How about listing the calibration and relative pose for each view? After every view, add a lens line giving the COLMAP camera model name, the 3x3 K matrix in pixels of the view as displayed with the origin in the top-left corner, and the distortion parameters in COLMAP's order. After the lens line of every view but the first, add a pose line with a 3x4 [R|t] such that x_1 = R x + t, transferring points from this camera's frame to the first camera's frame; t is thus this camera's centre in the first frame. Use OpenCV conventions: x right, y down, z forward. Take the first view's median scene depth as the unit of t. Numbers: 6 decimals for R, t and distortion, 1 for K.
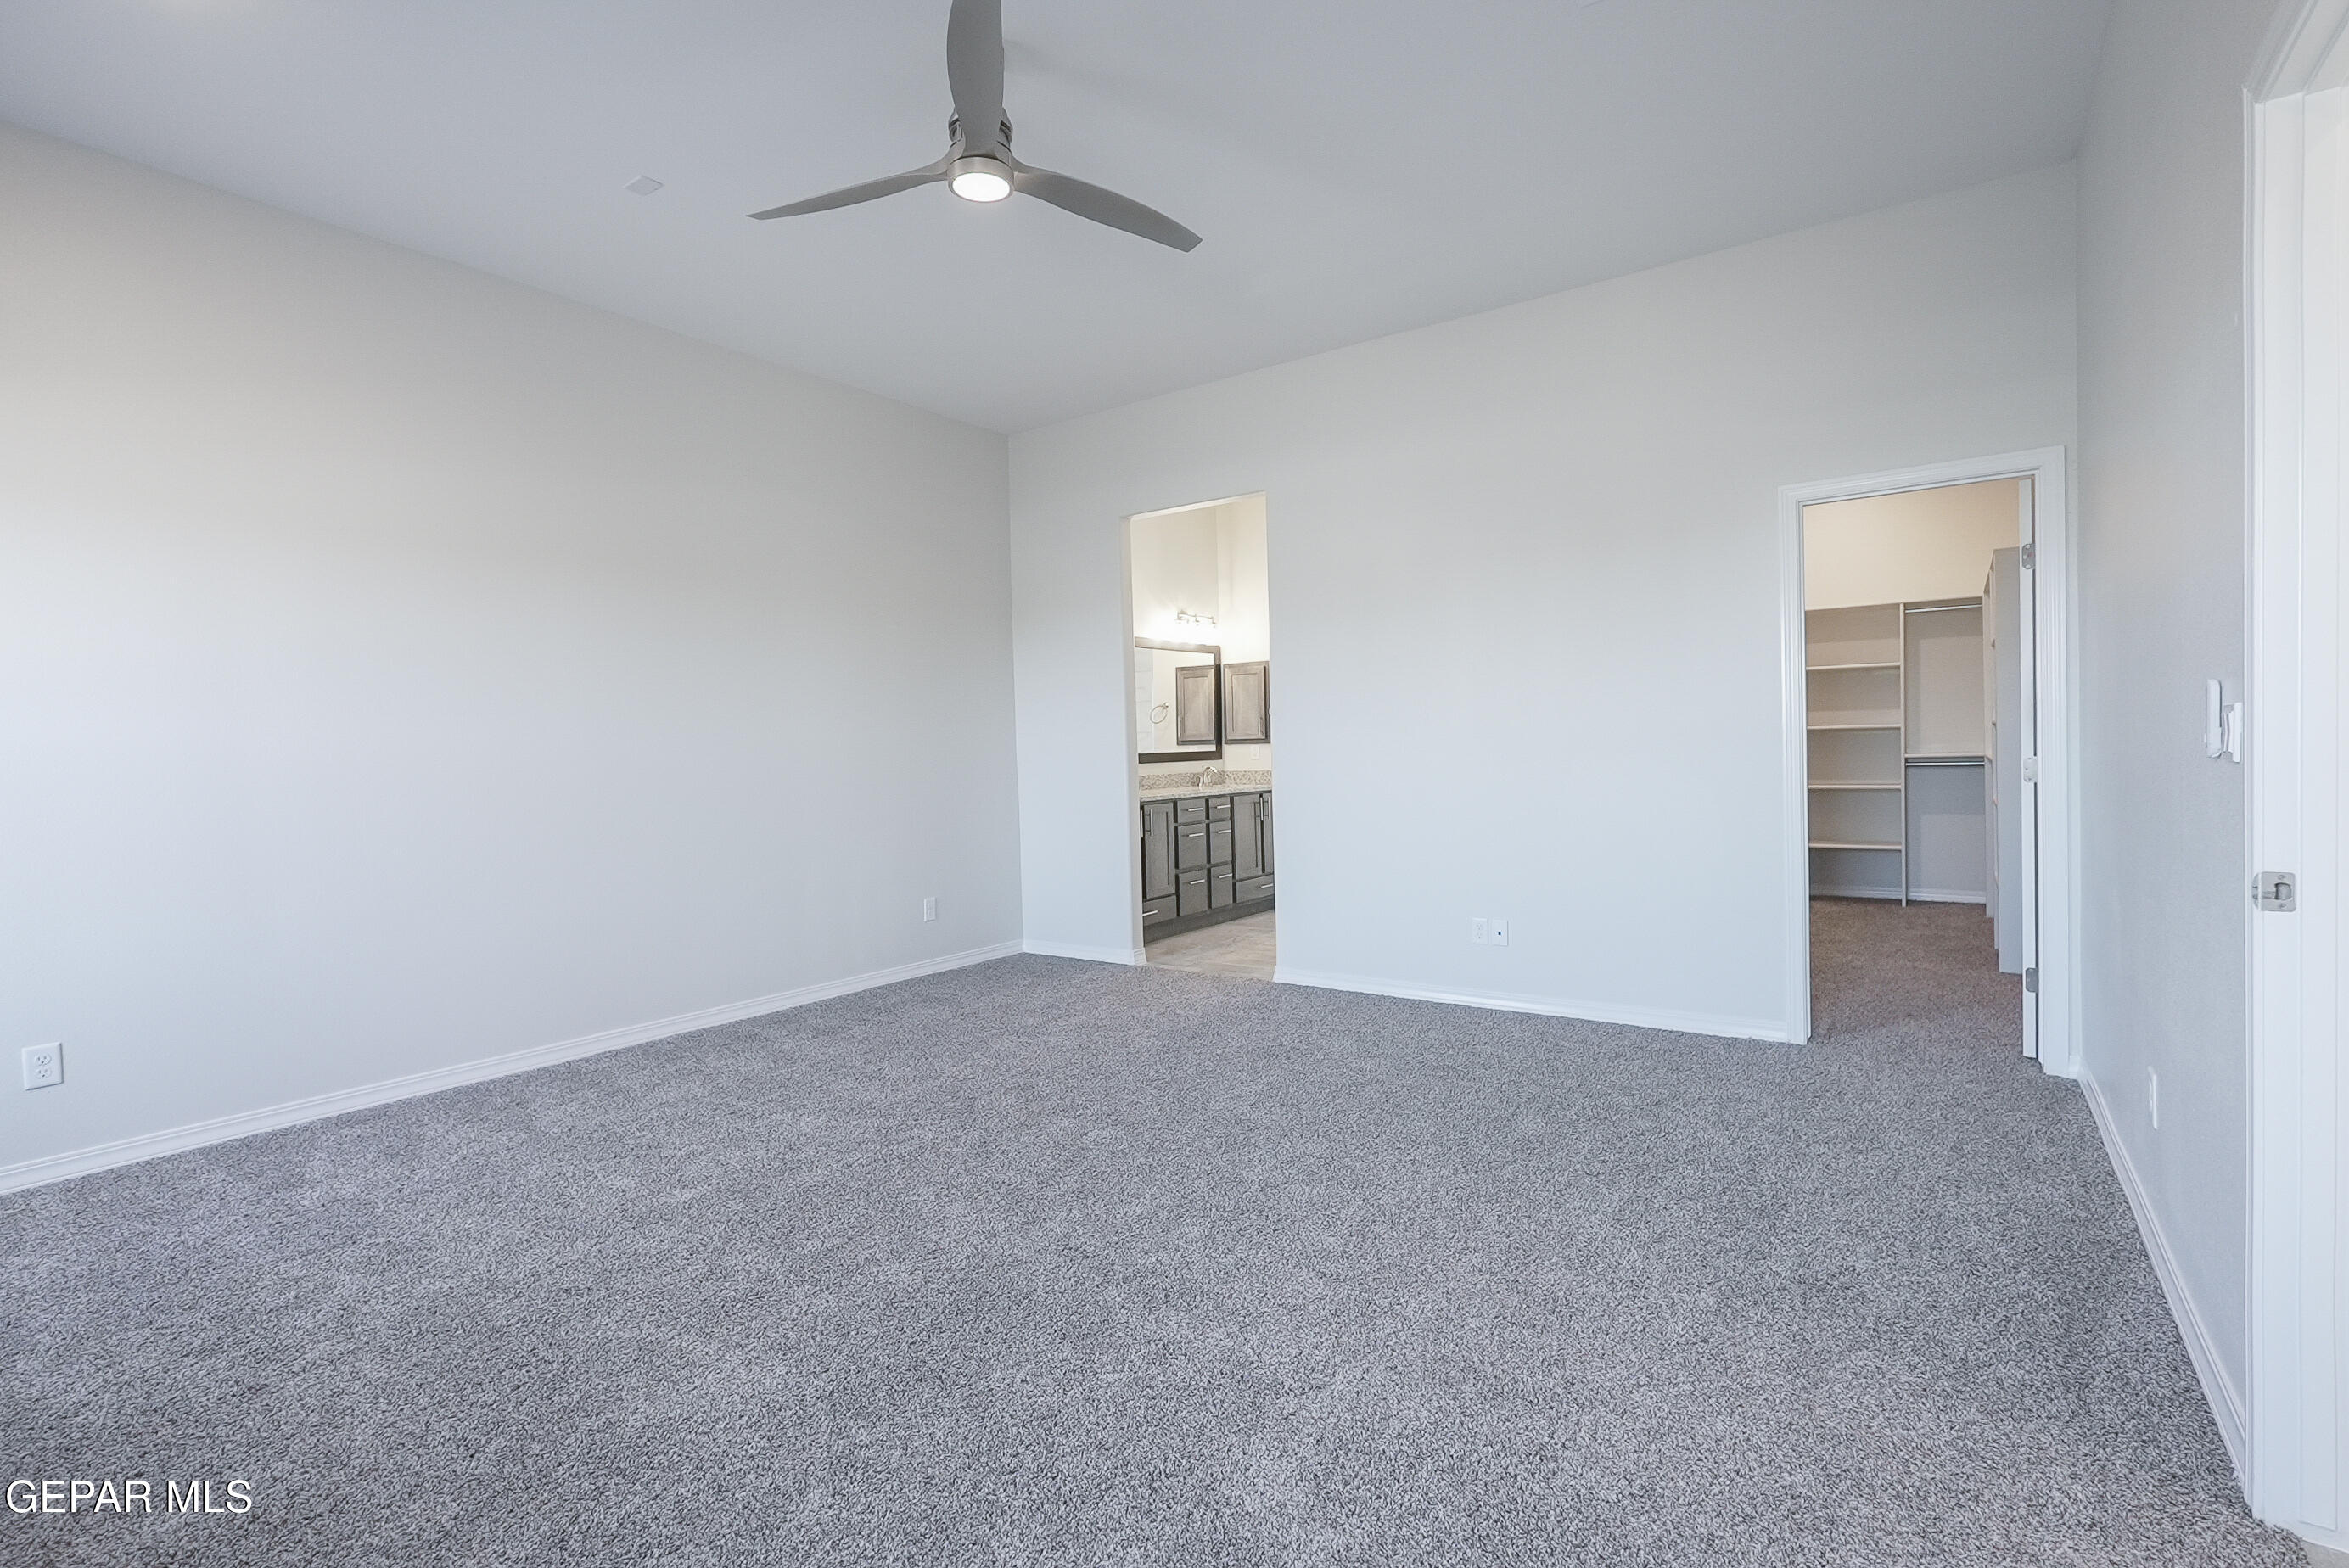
lens RADIAL K [[1082.2, 0, 1178.0], [0, 1082.2, 774.3], [0, 0, 1]] dist [-0.006392, 0.000642]
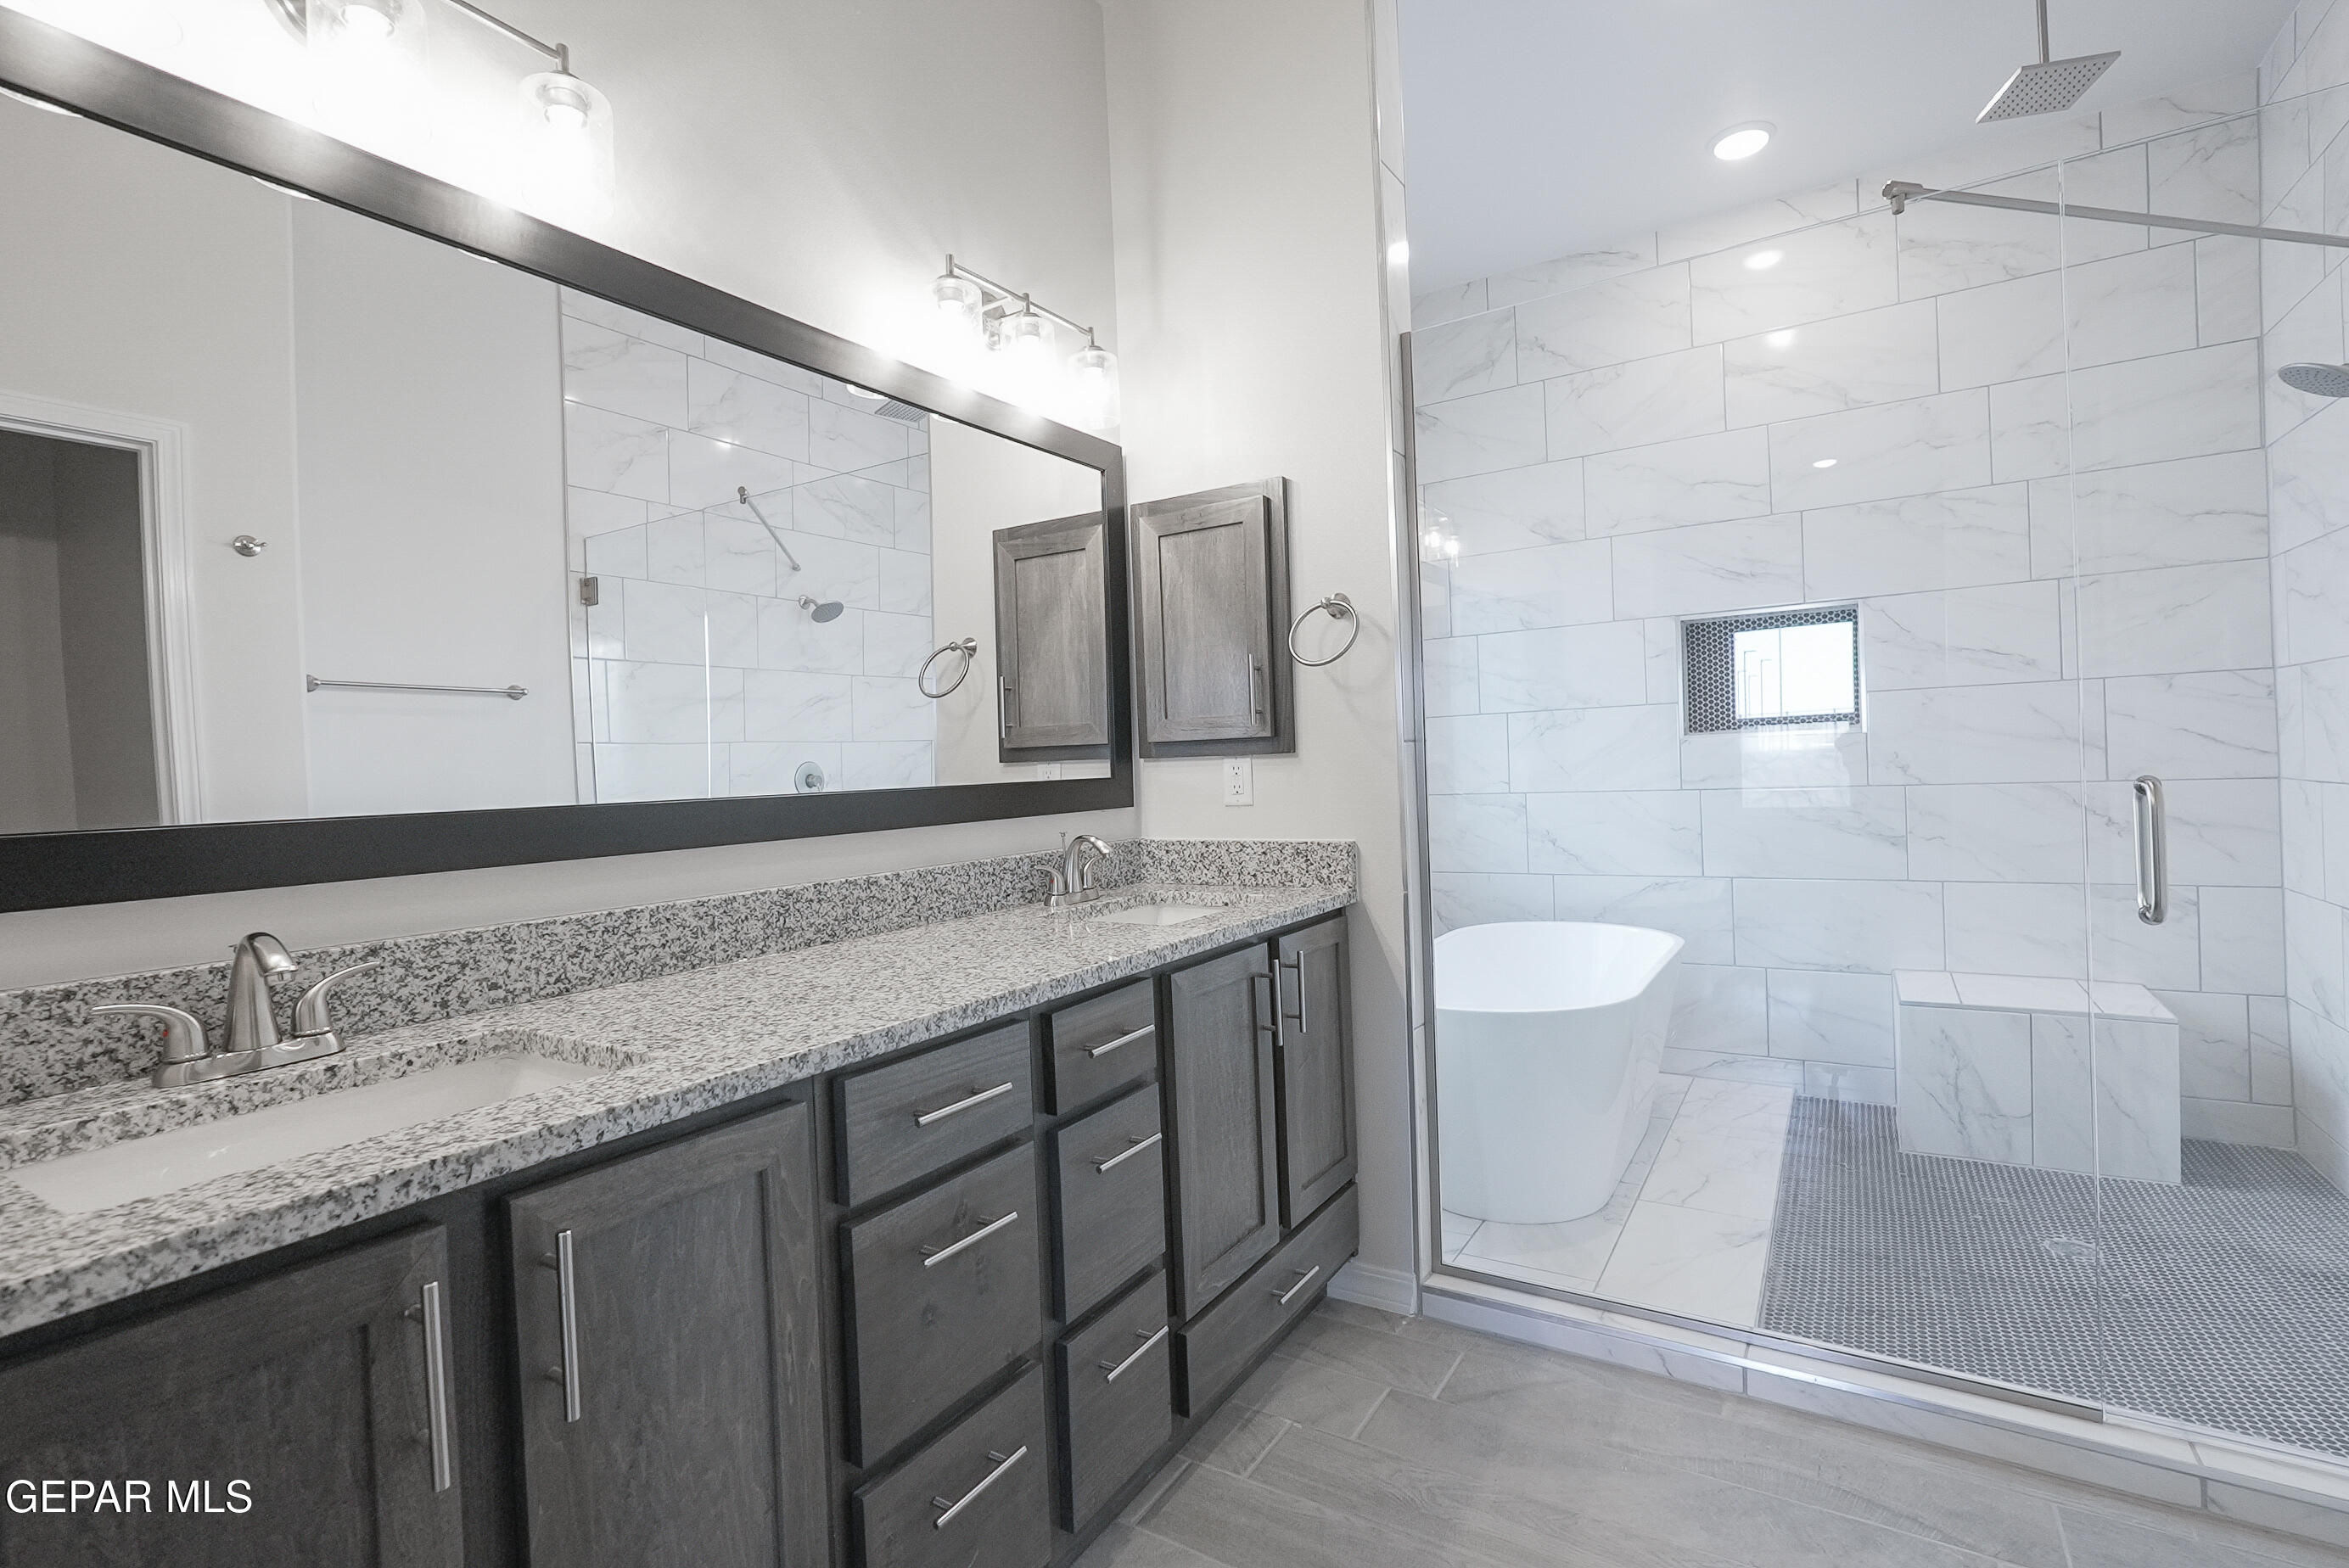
lens RADIAL K [[1082.2, 0, 1178.0], [0, 1082.2, 774.3], [0, 0, 1]] dist [-0.006392, 0.000642]
pose [[0.998190, -0.012274, 0.058882, 0.035740], [0.013182, 0.999800, -0.015054, -0.017939], [-0.058685, 0.015803, 0.998151, 0.685662]]
